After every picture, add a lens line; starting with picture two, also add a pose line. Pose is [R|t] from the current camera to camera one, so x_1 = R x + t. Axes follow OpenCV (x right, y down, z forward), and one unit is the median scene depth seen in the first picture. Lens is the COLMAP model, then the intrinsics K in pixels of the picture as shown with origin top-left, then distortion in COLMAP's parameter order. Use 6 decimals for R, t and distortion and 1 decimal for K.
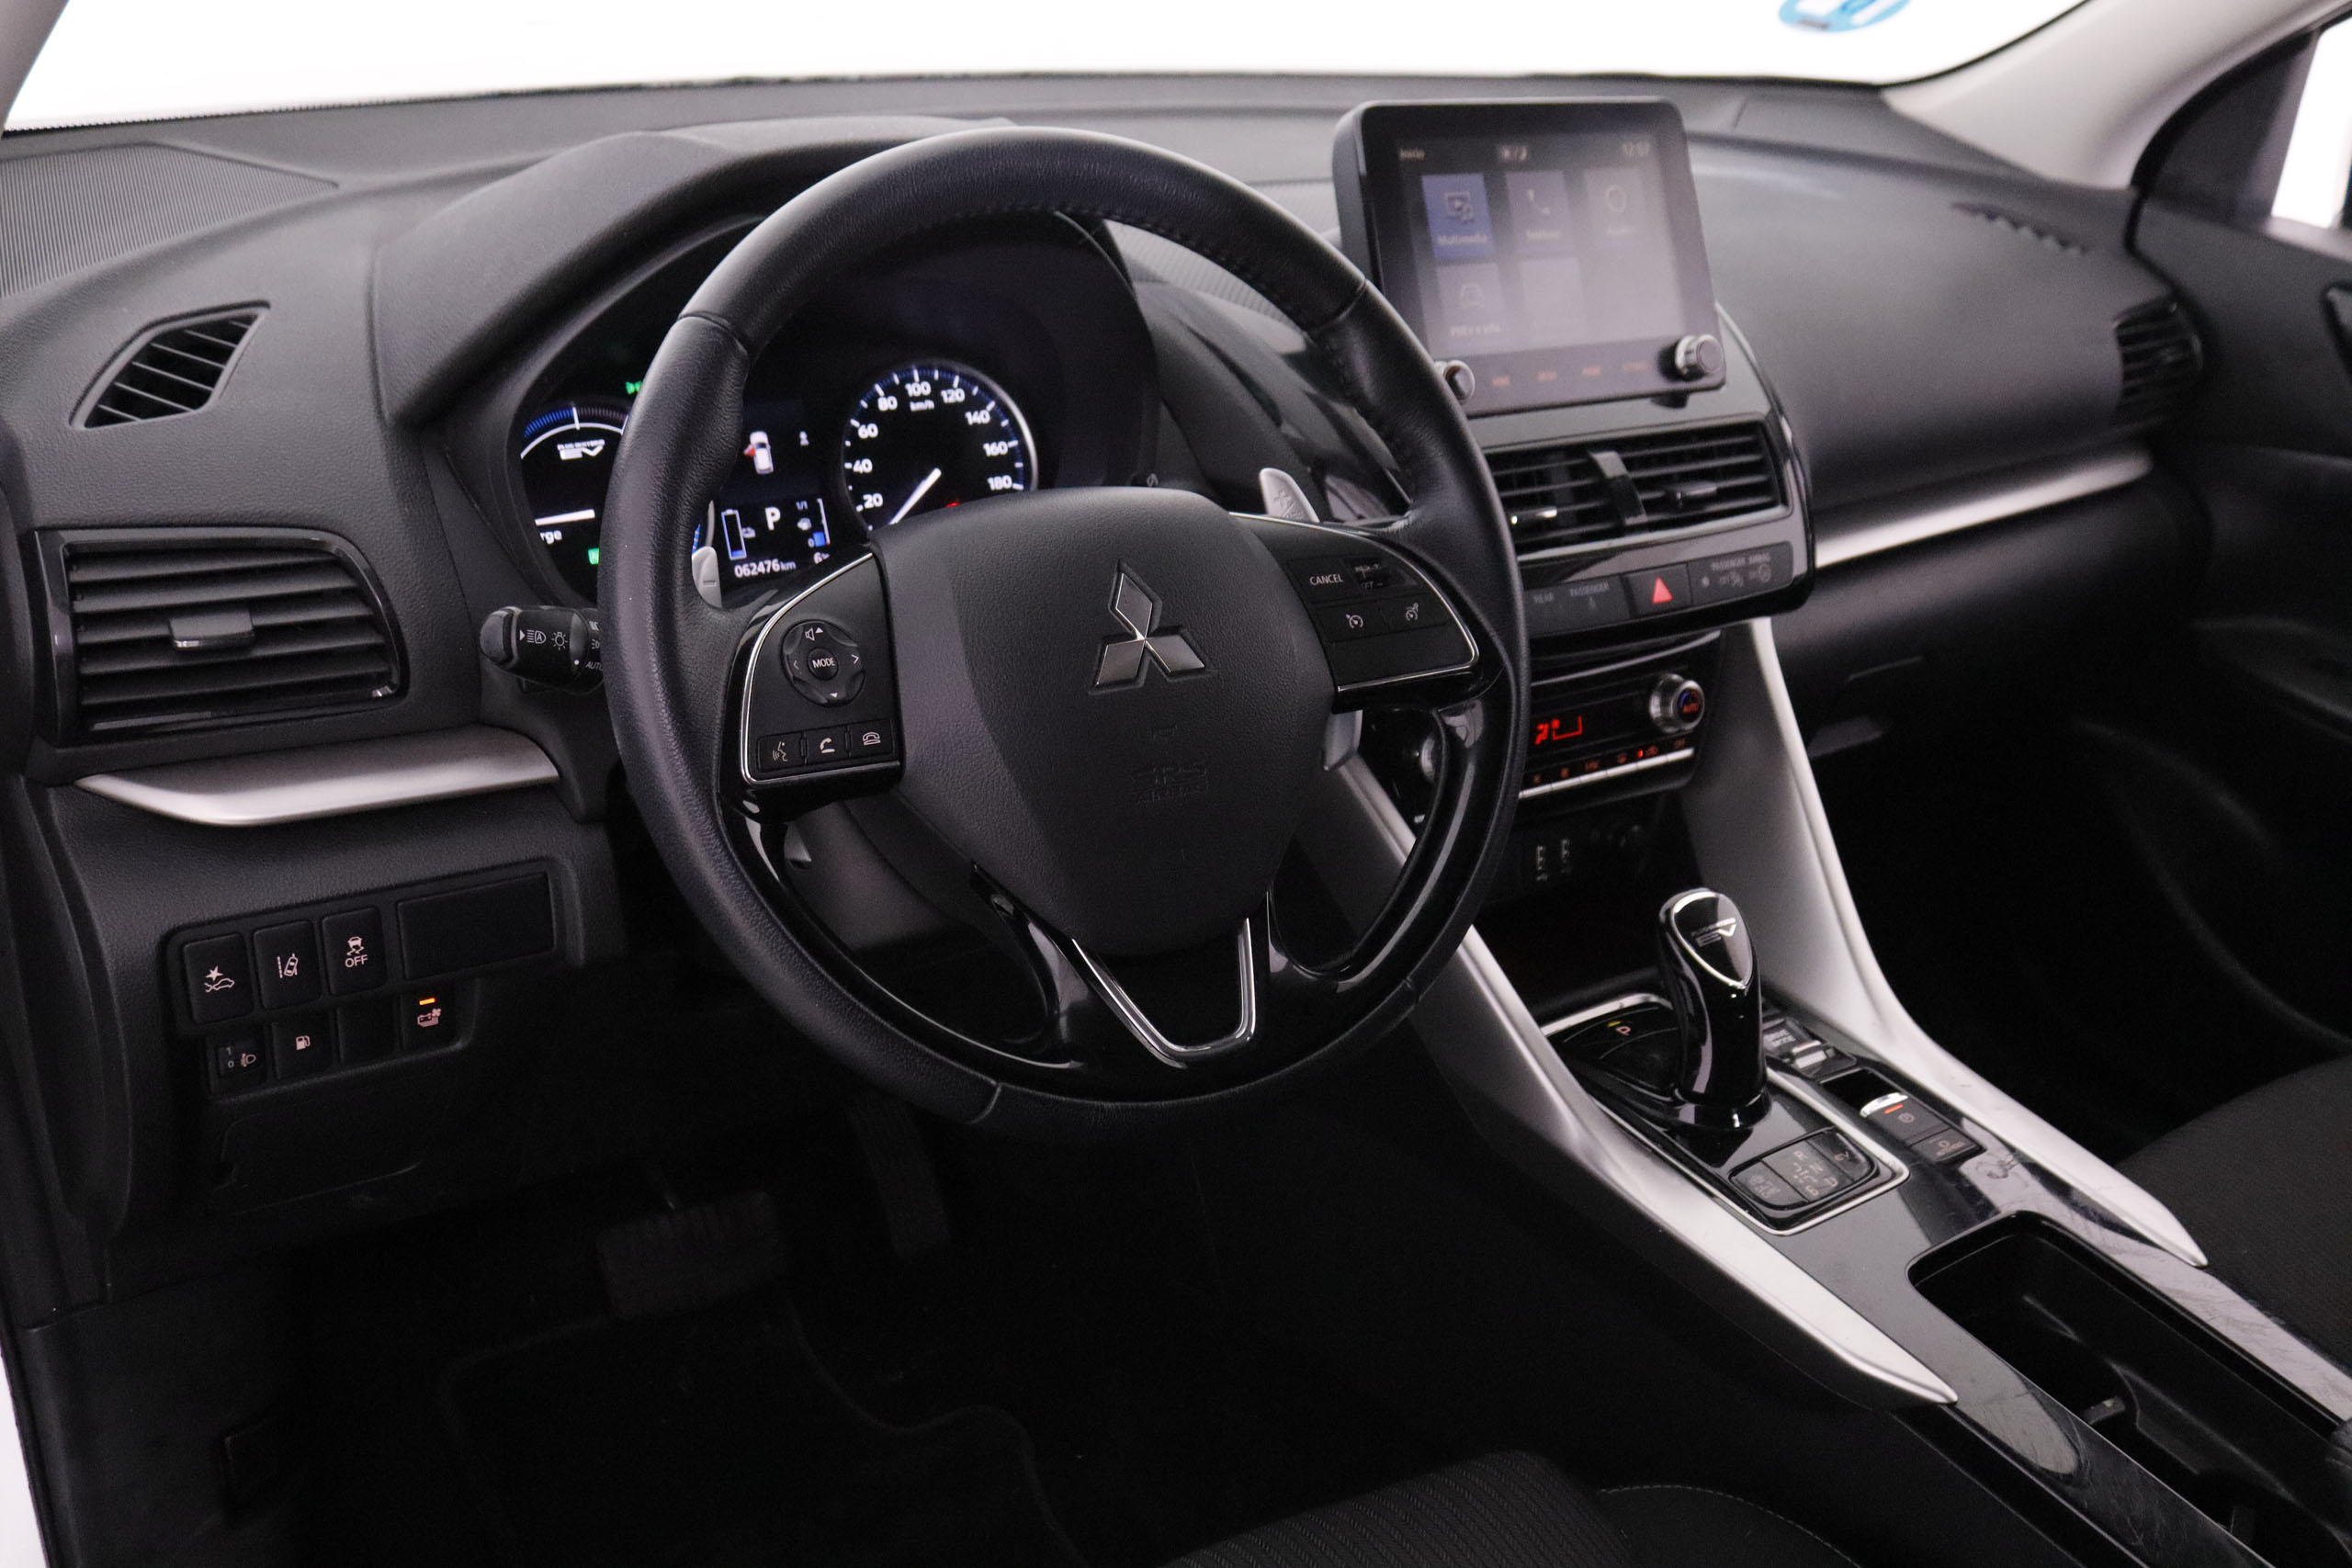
lens RADIAL K [[2229.1, 0, 1189.0], [0, 2229.1, 772.7], [0, 0, 1]] dist [-0.076835, 0.000000]
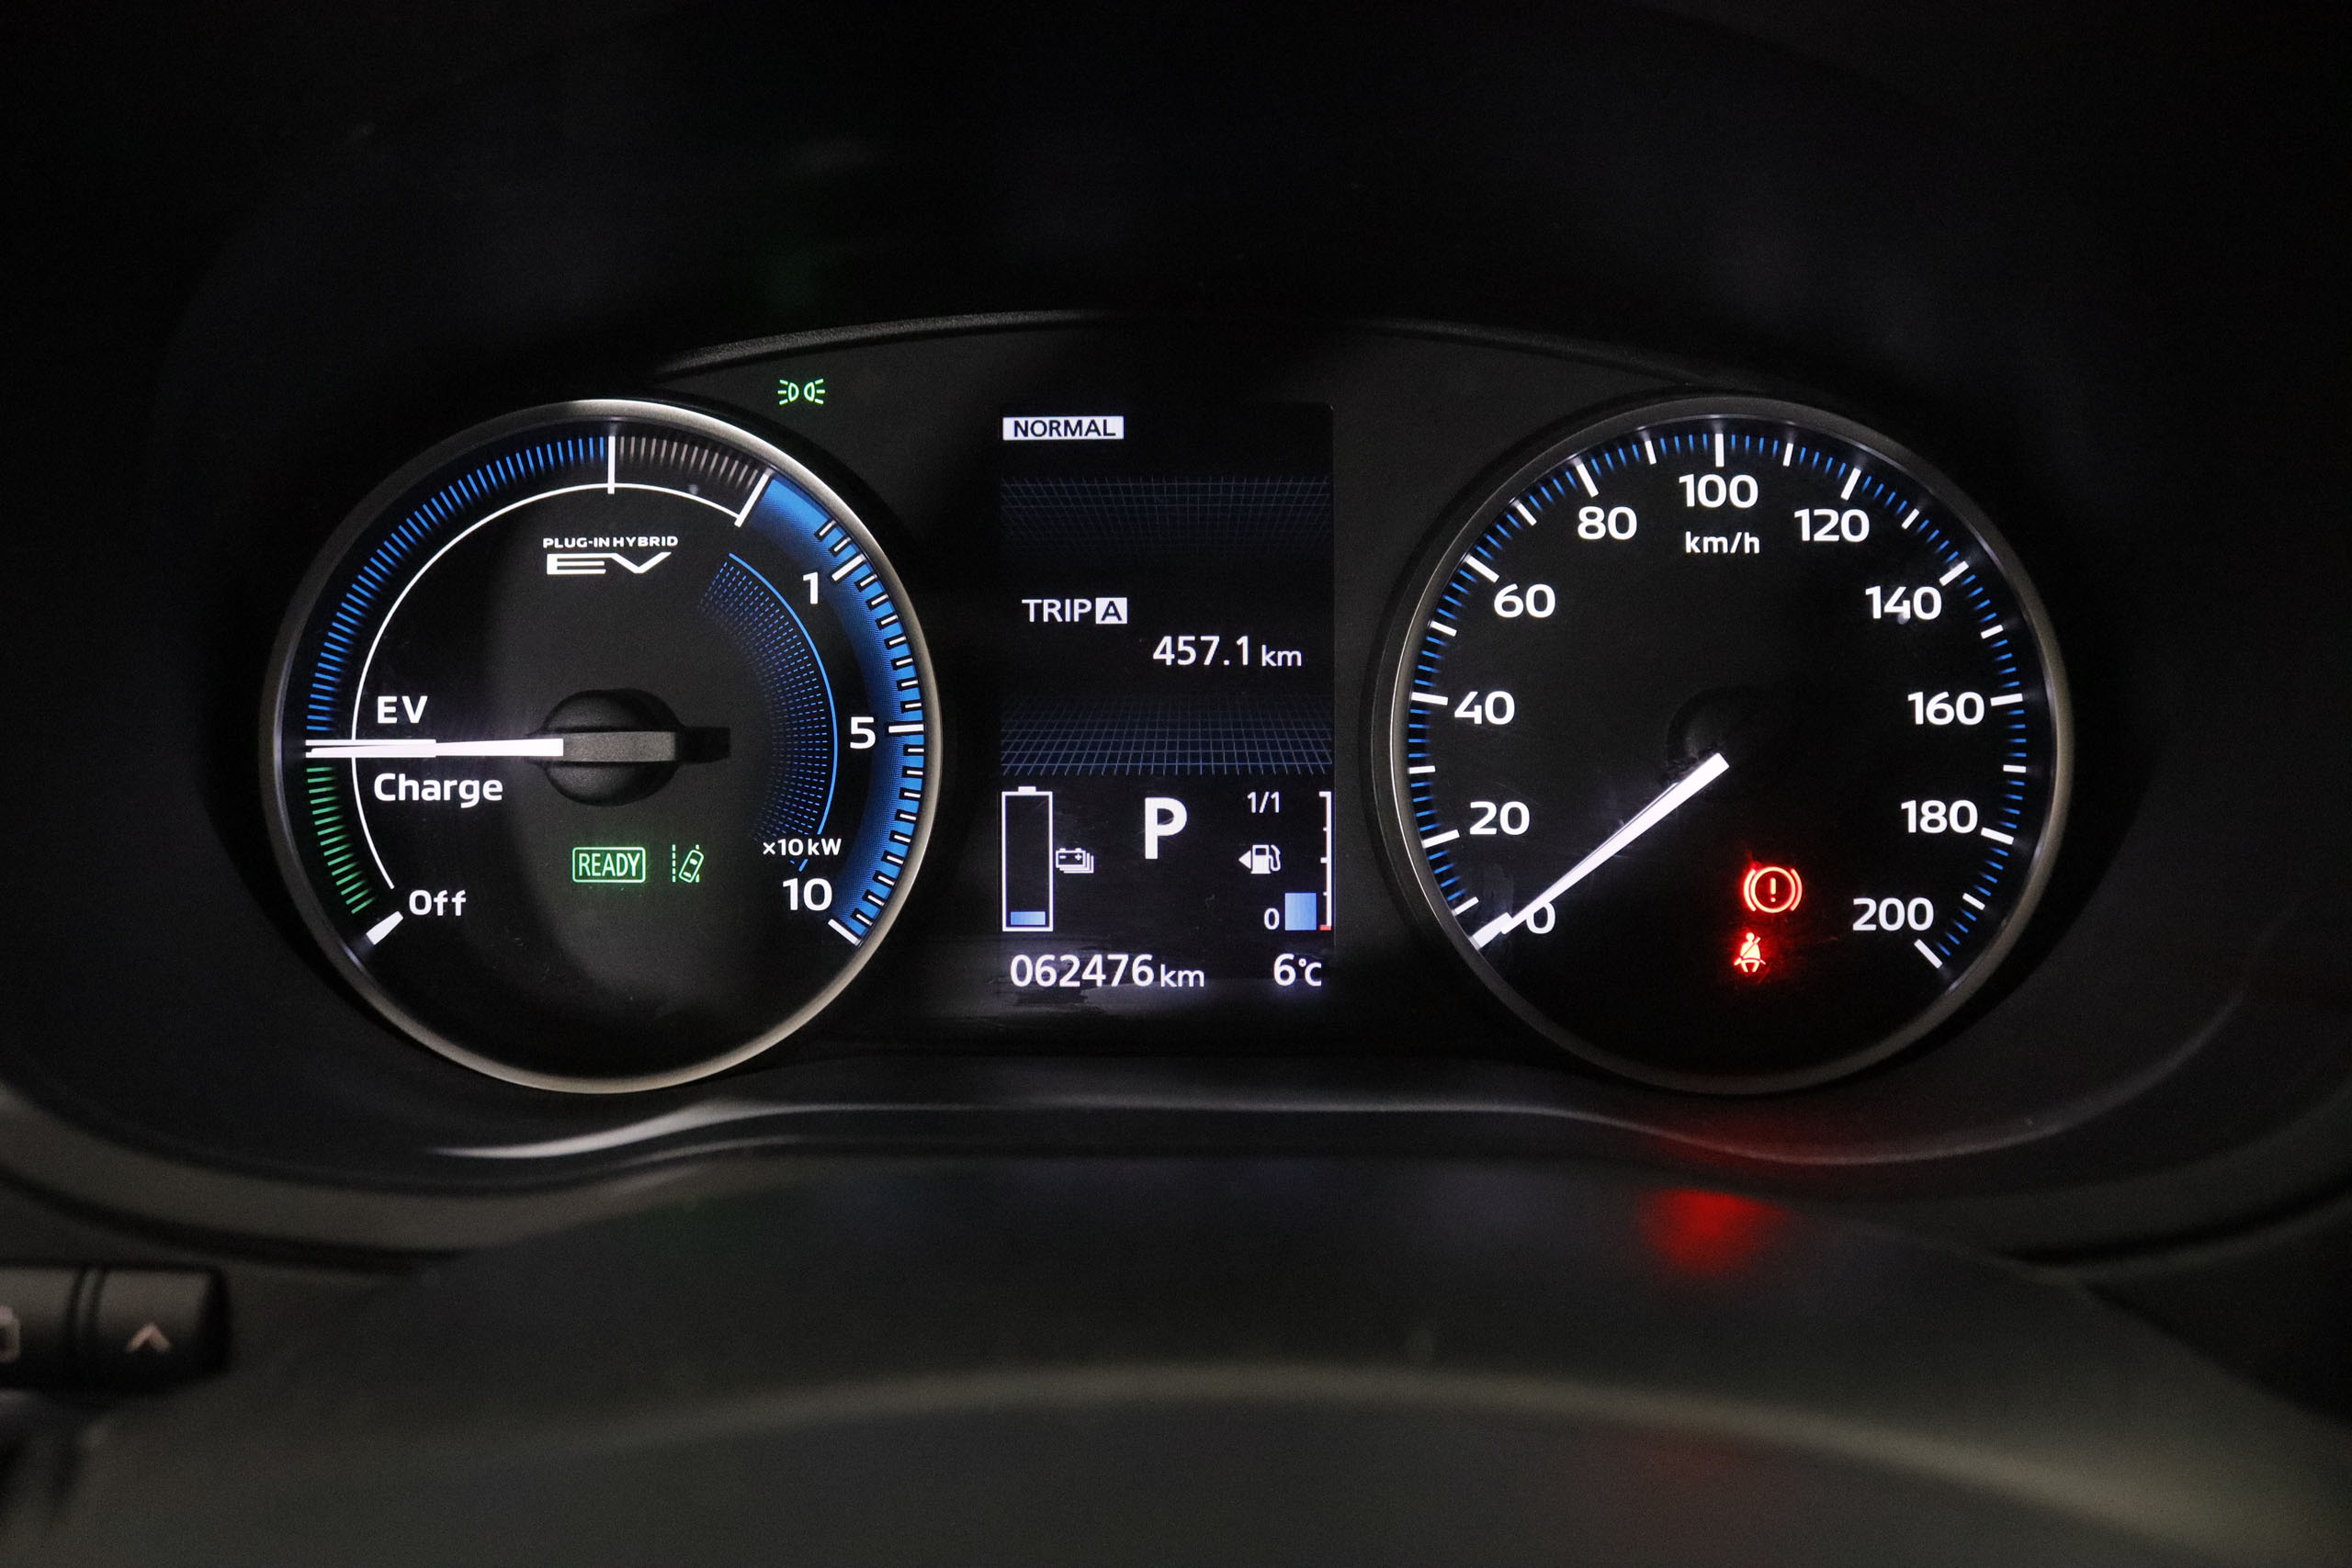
lens RADIAL K [[1930.4, 0, 1174.1], [0, 1930.4, 803.2], [0, 0, 1]] dist [-0.162435, 0.013393]
pose [[0.823104, 0.168636, -0.542275, -0.031569], [-0.188534, 0.981879, 0.019174, -0.120816], [0.535682, 0.086455, 0.839982, 0.743186]]
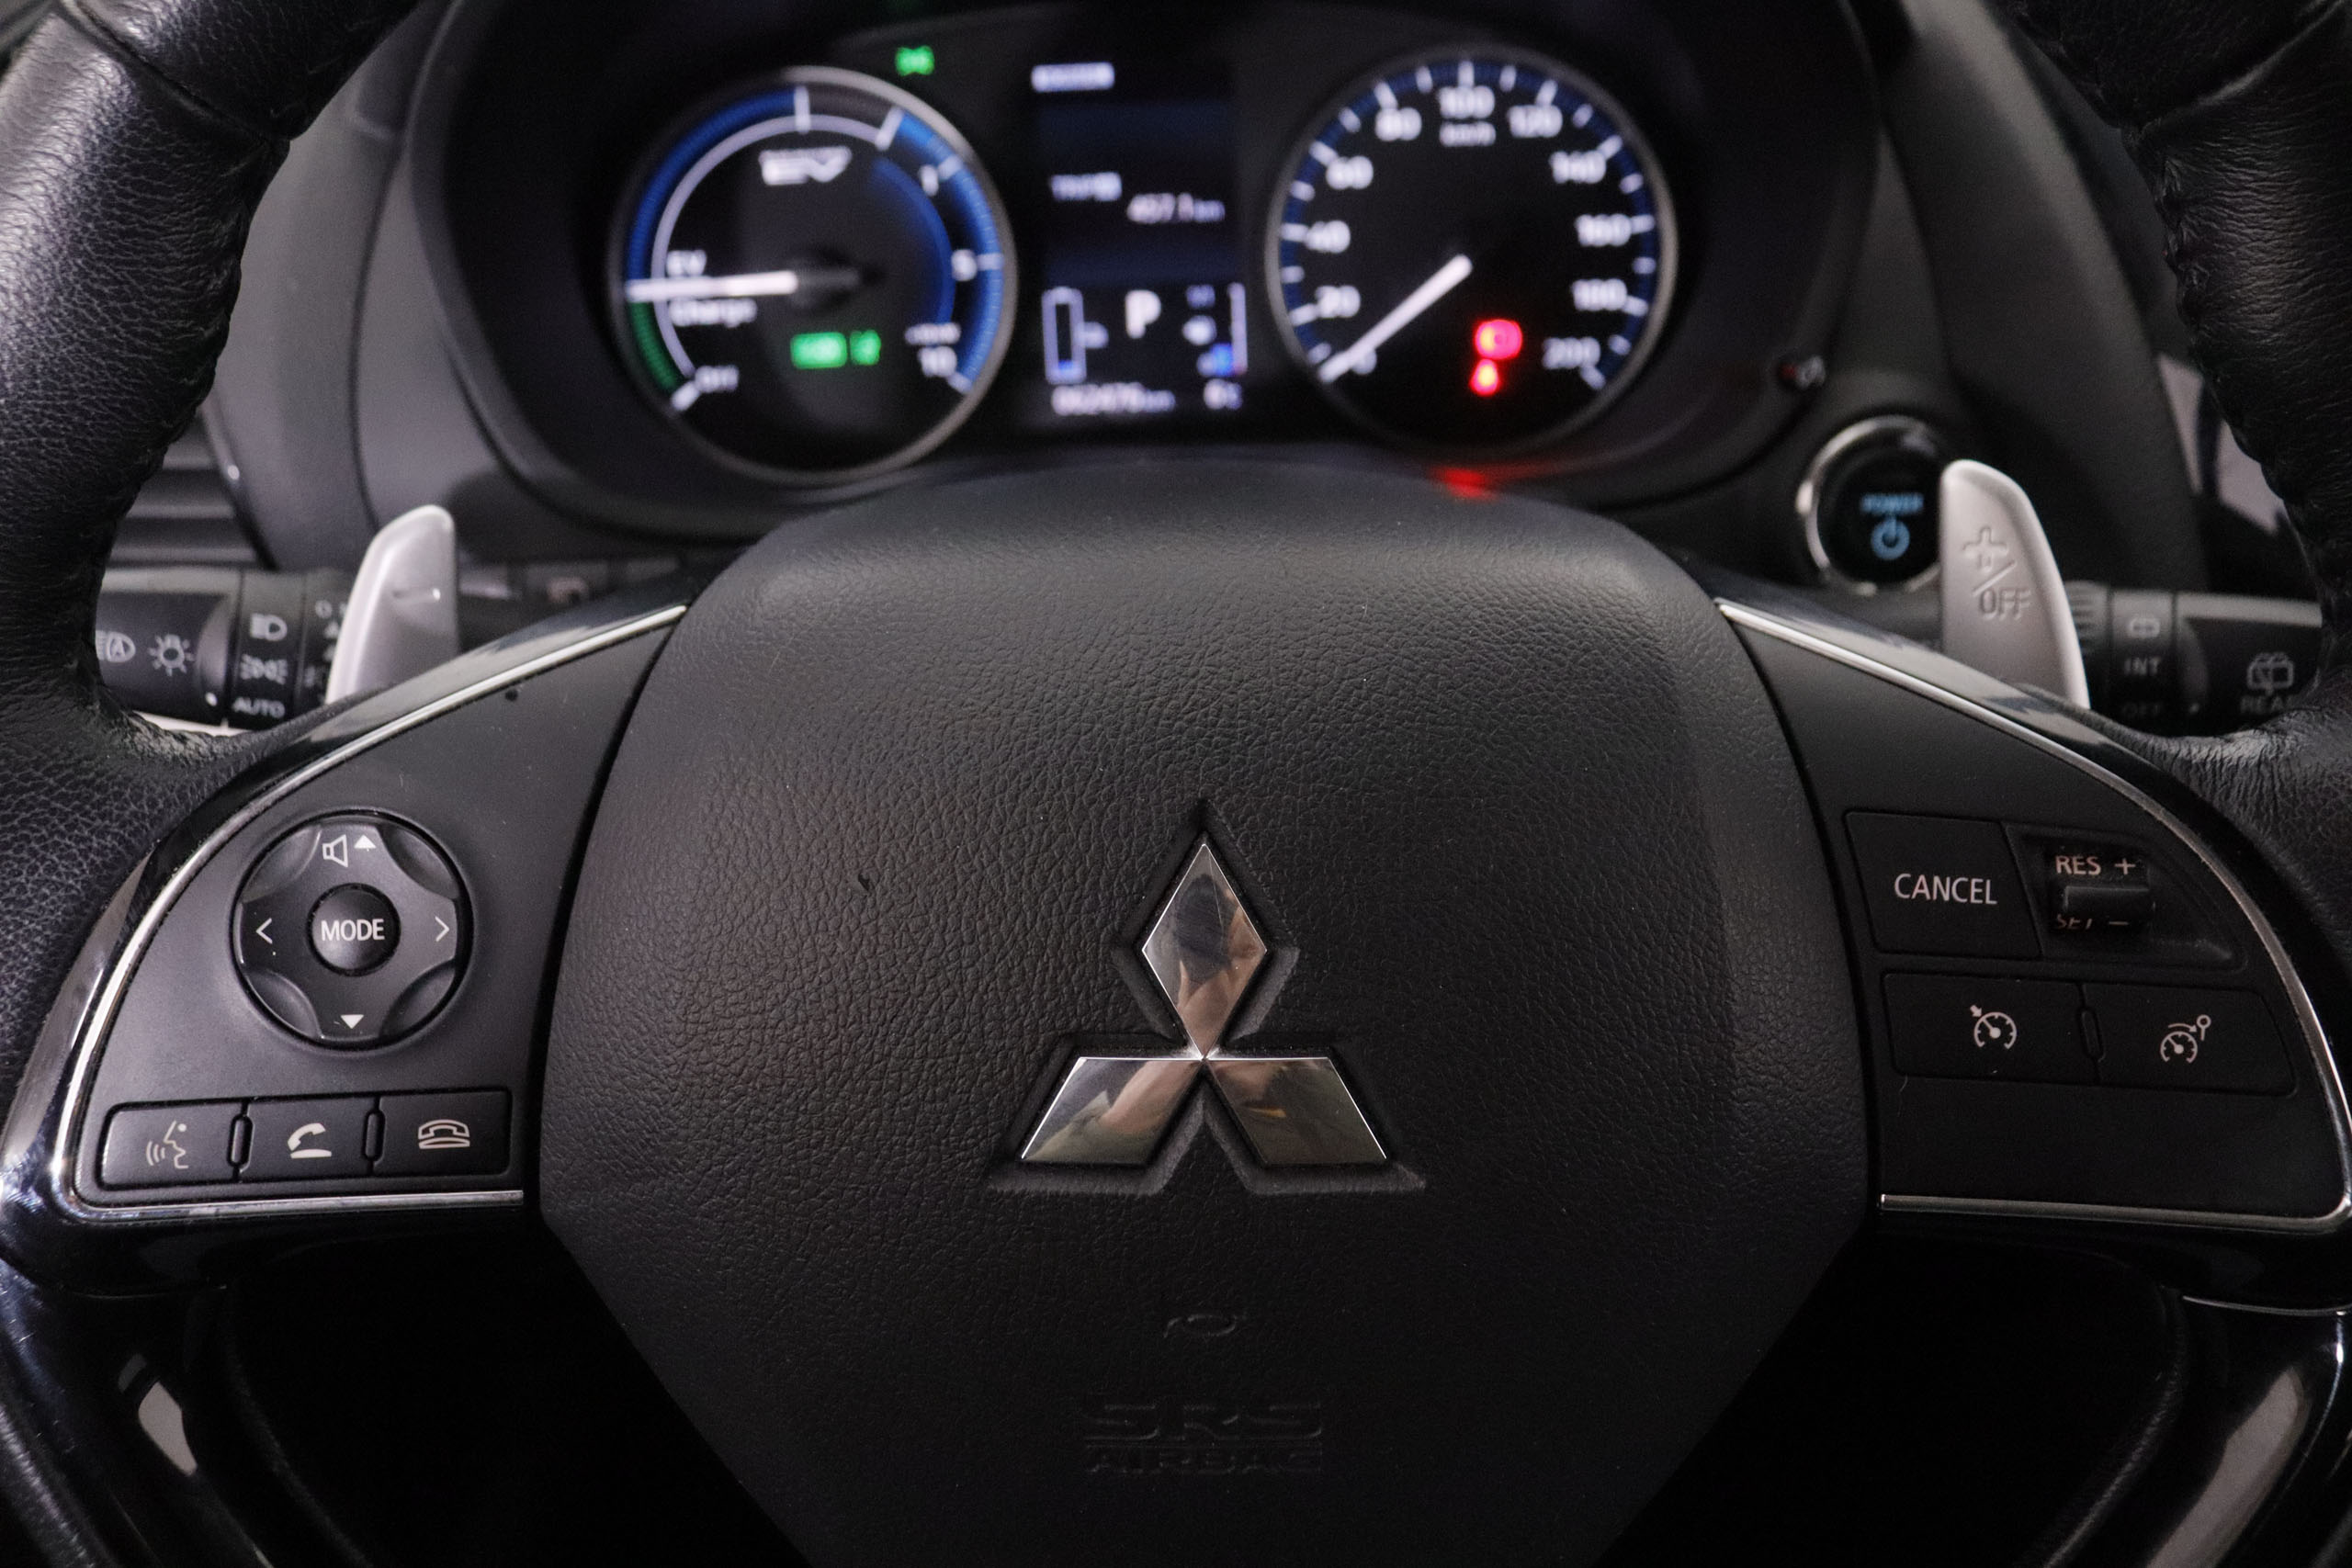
lens RADIAL K [[1930.4, 0, 1163.5], [0, 1930.4, 773.1], [0, 0, 1]] dist [-0.162435, 0.013393]
pose [[0.840952, 0.268591, -0.469744, 0.073650], [-0.153814, 0.950955, 0.268375, -0.131307], [0.518789, -0.153438, 0.841020, 0.564549]]
